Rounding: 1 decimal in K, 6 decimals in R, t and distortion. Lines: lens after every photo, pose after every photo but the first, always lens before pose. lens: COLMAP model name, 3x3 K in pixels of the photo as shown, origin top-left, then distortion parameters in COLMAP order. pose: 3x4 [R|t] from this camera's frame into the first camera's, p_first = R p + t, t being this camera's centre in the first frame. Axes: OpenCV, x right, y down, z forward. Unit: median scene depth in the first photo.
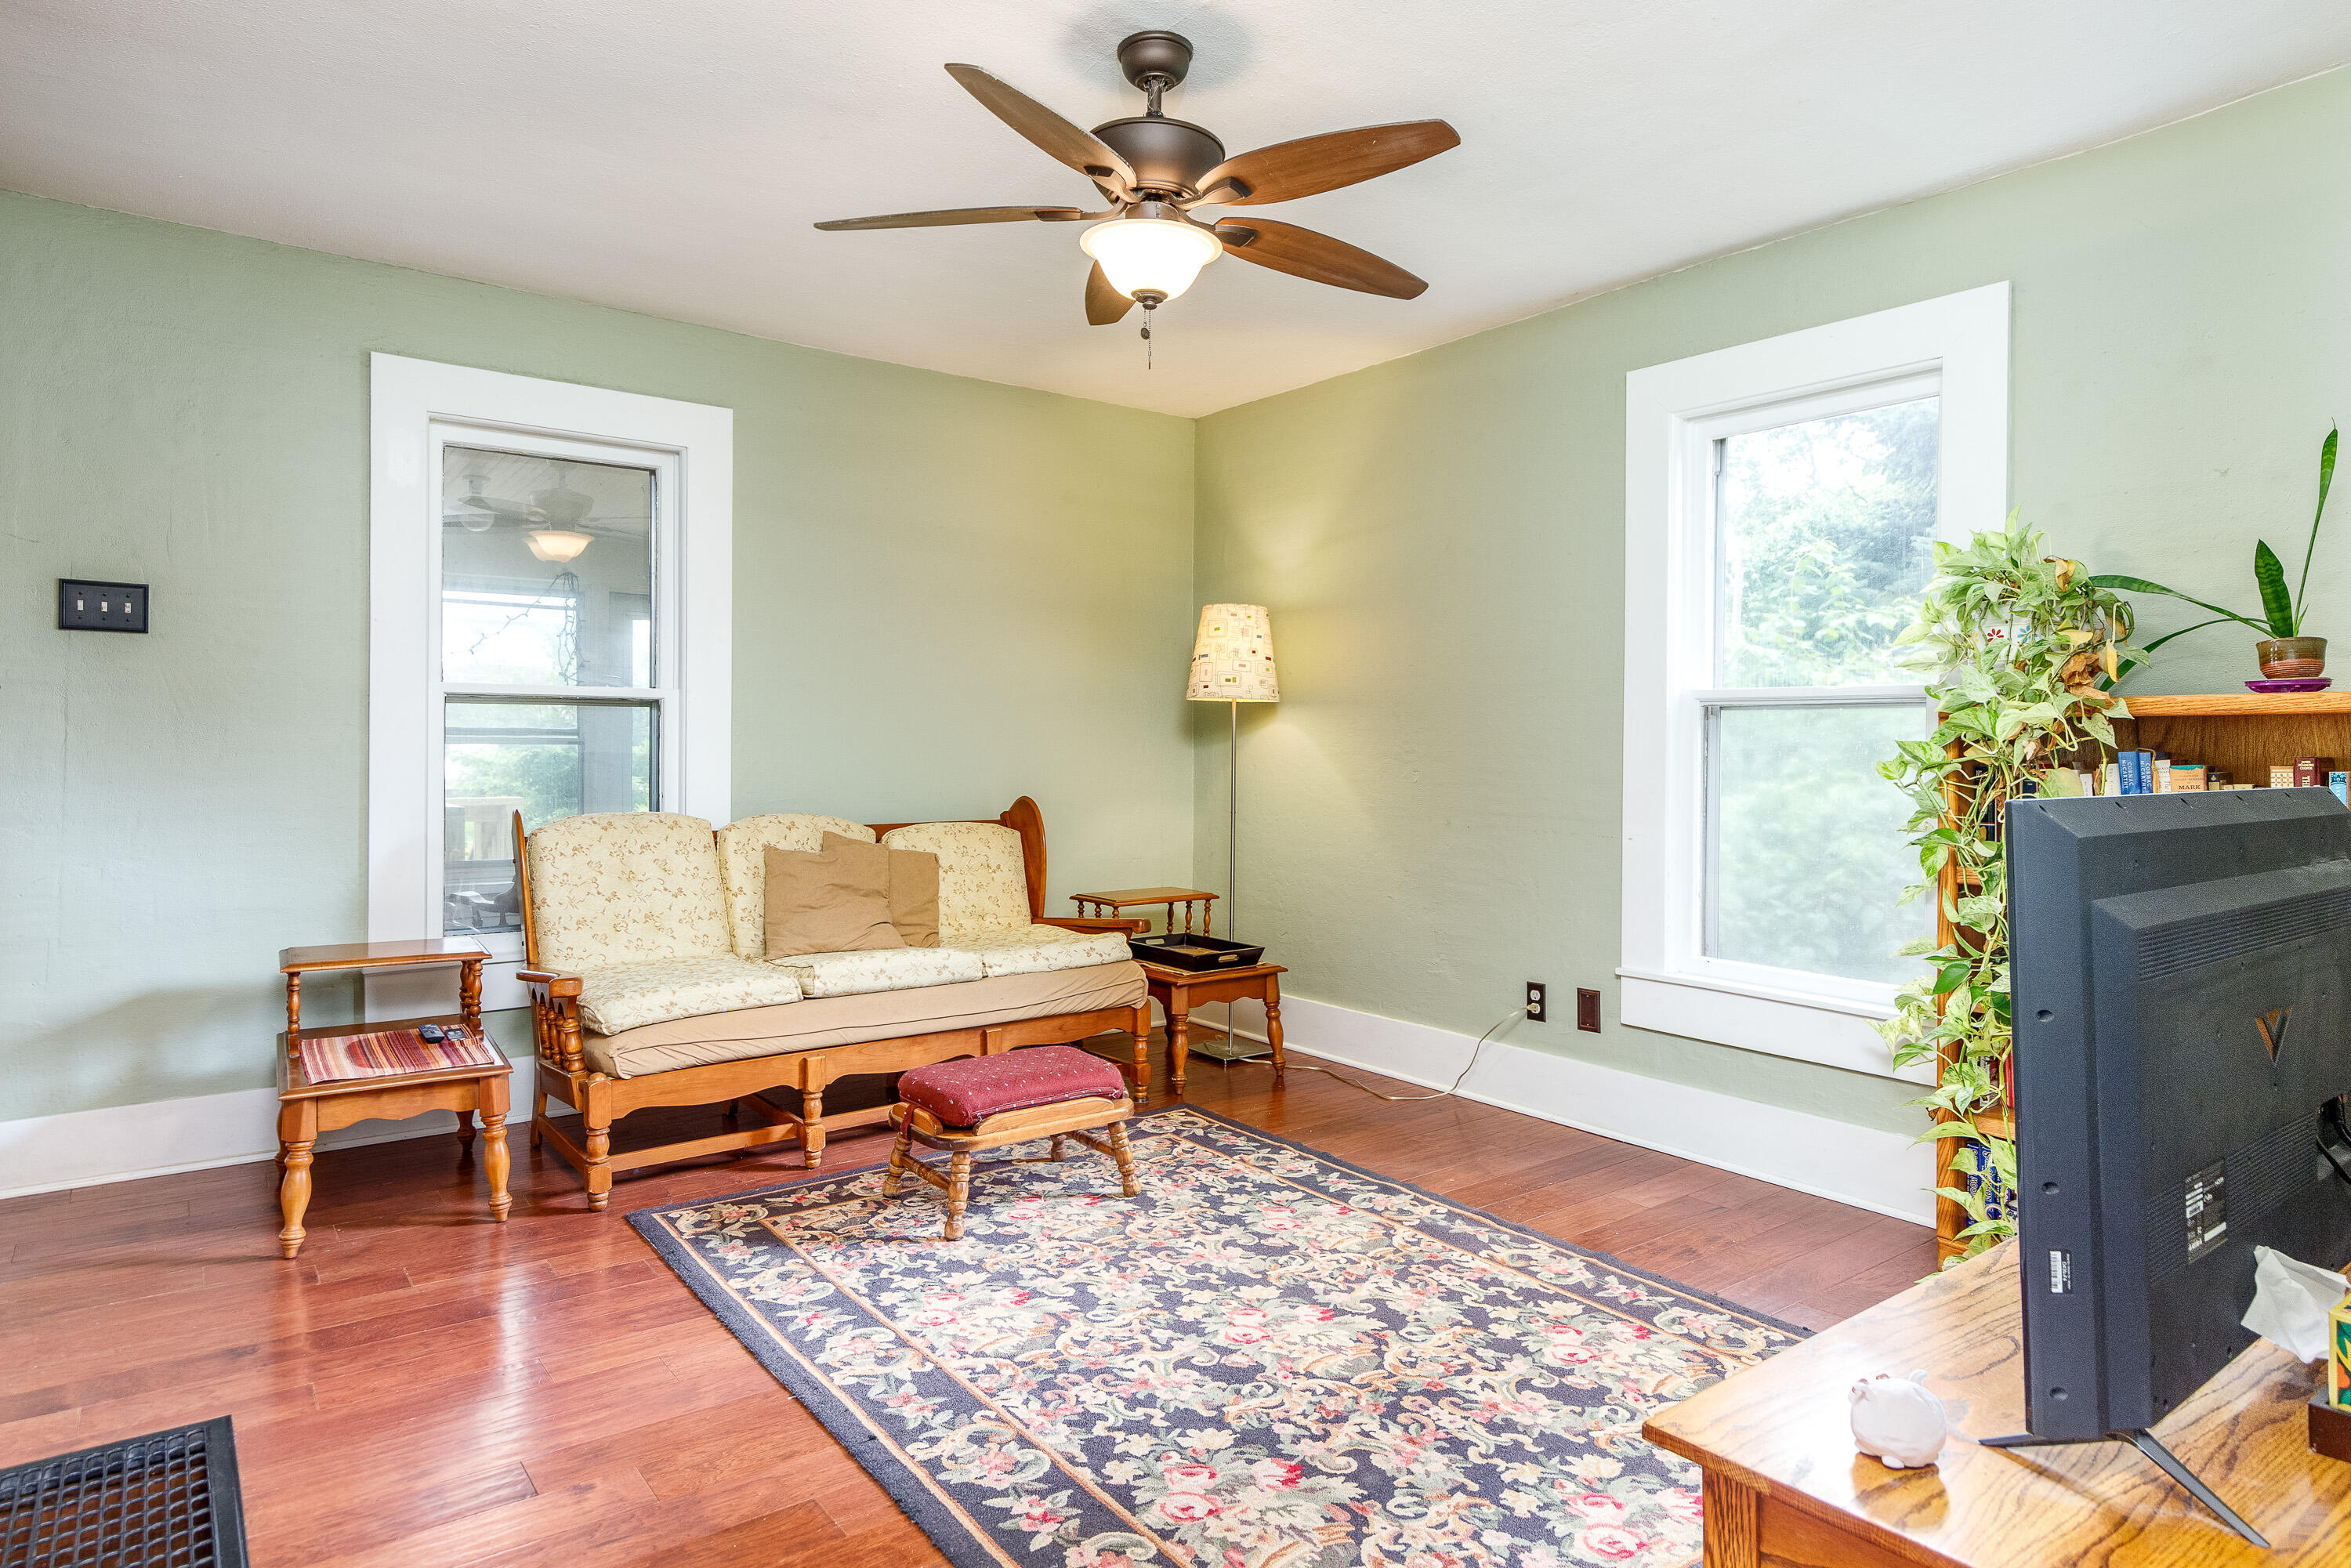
lens RADIAL K [[1380.2, 0, 1185.9], [0, 1380.2, 768.9], [0, 0, 1]] dist [0.027613, 0.000049]
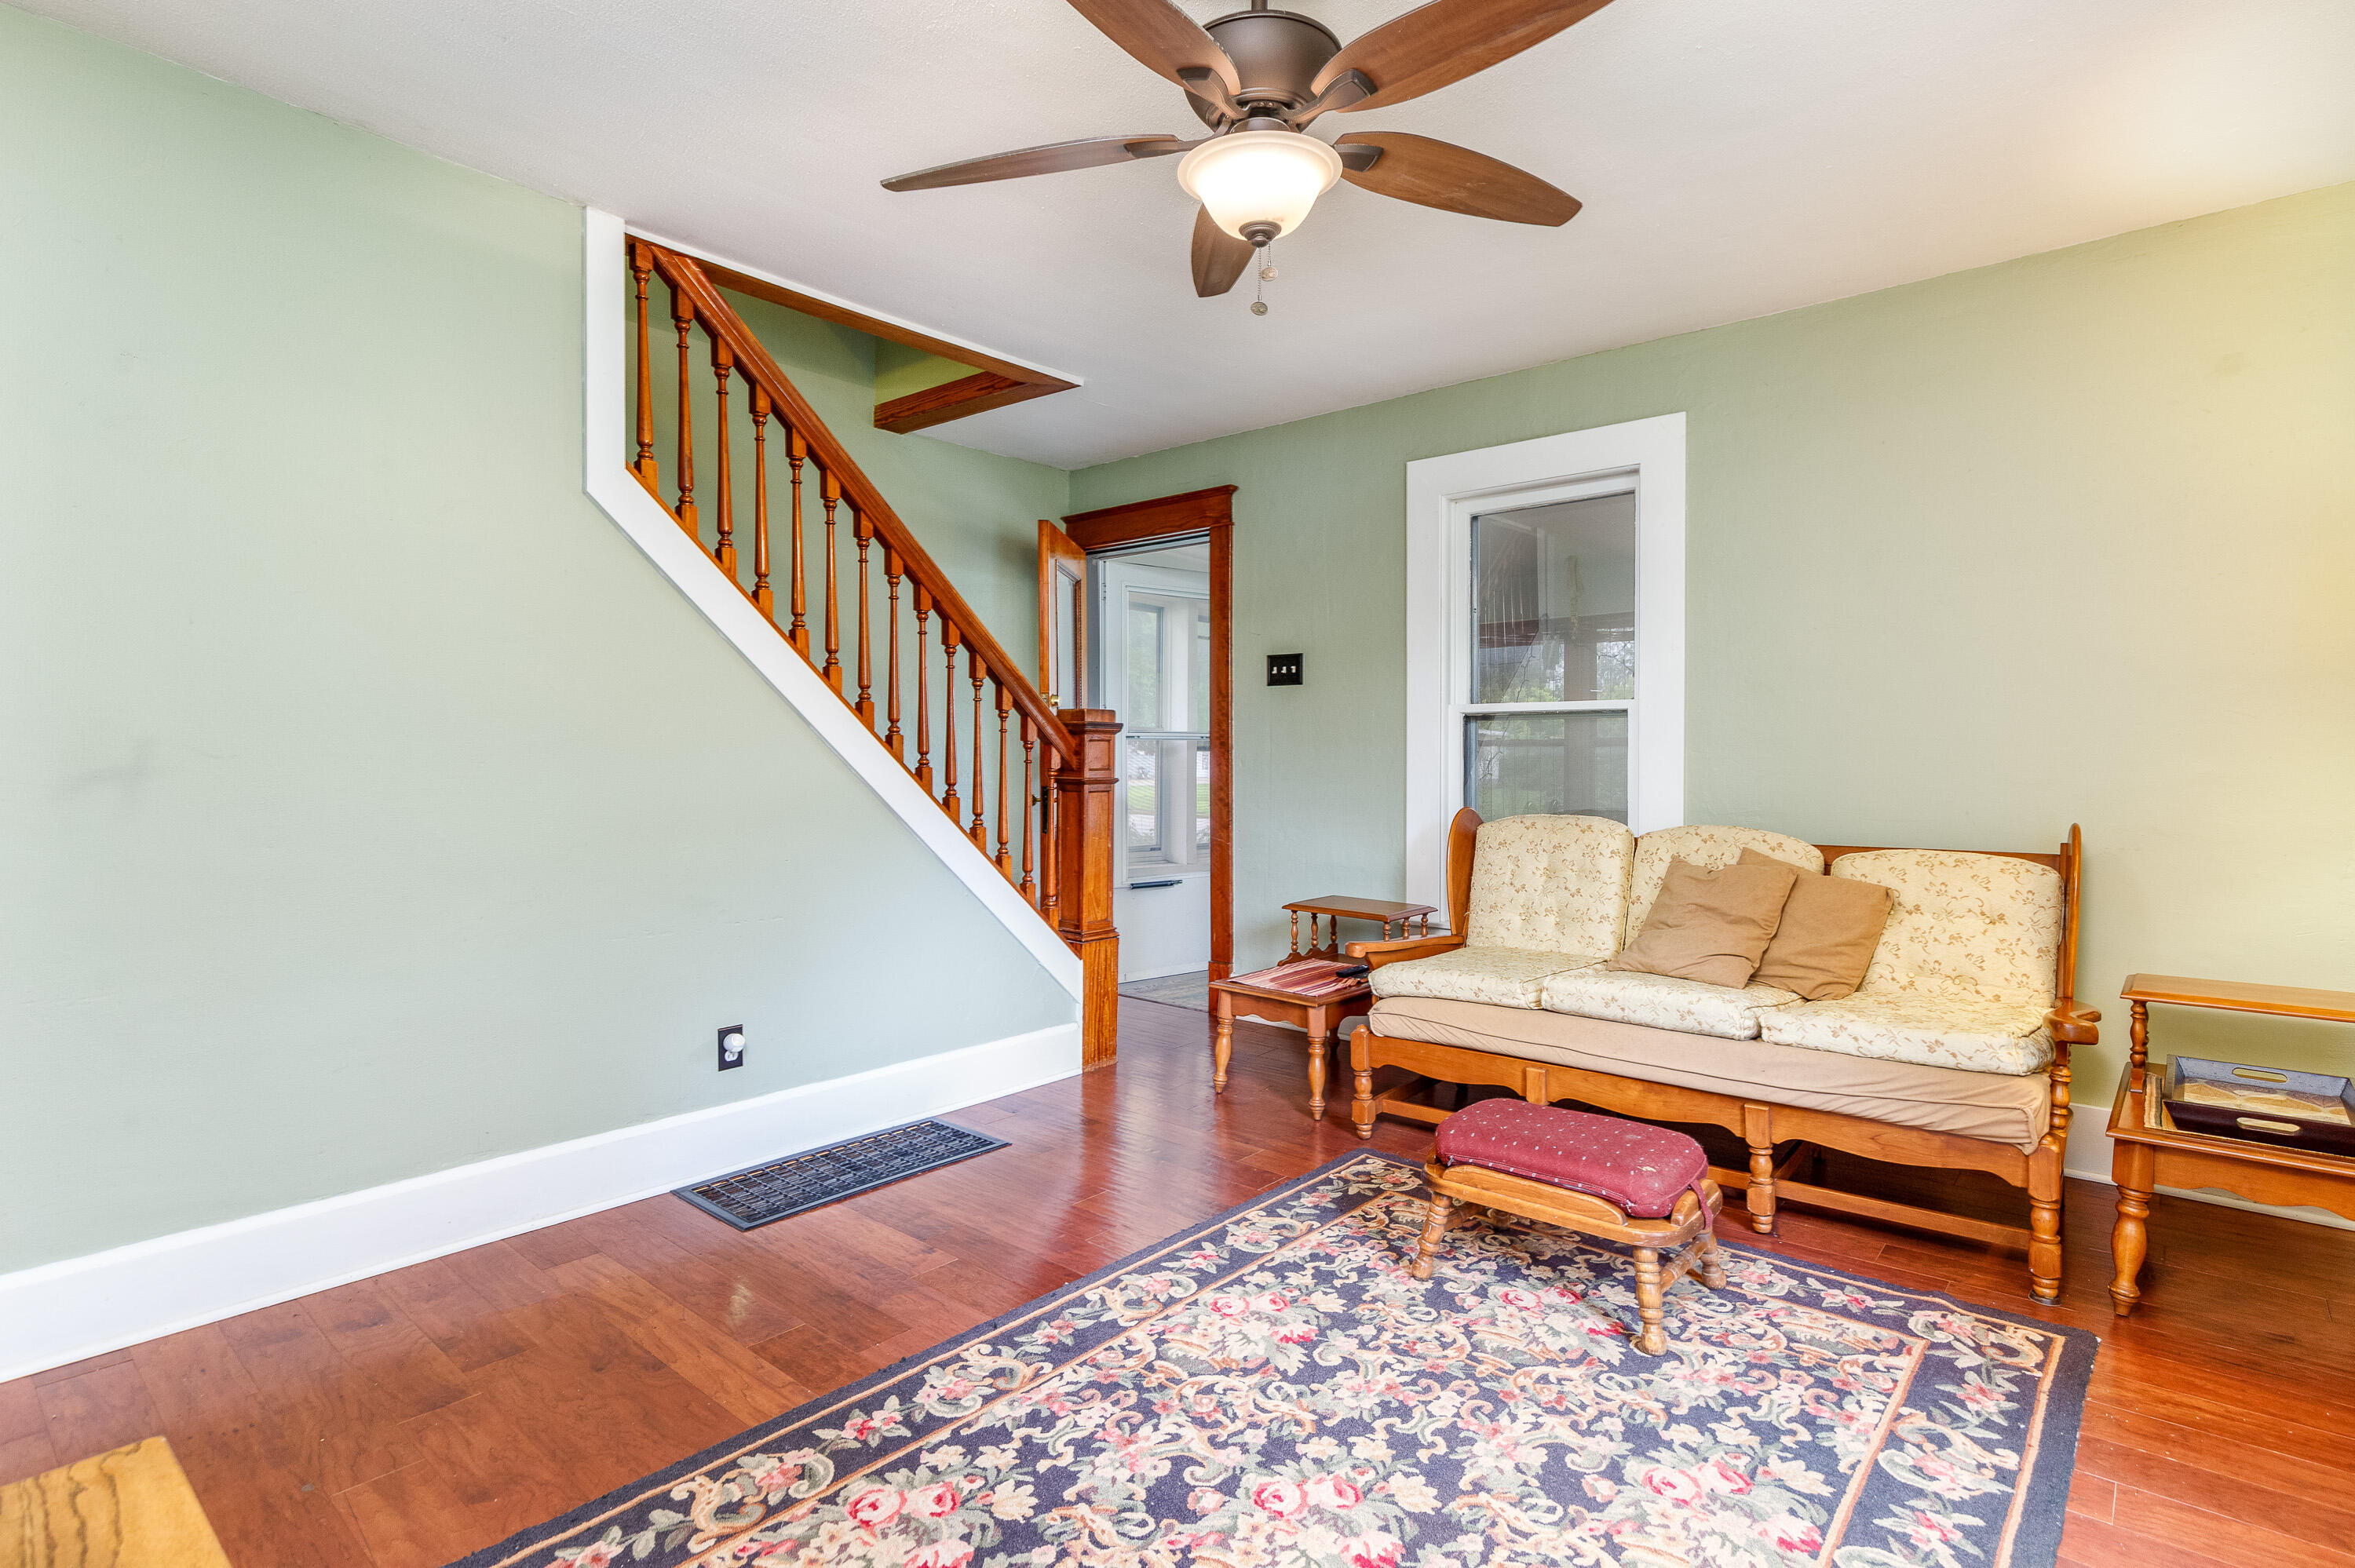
lens RADIAL K [[1160.9, 0, 1187.2], [0, 1160.9, 774.1], [0, 0, 1]] dist [0.002053, -0.000313]
pose [[0.210865, 0.011671, -0.977445, 0.564425], [-0.013722, 0.999866, 0.008979, -0.006690], [0.977419, 0.011520, 0.210997, 0.676104]]
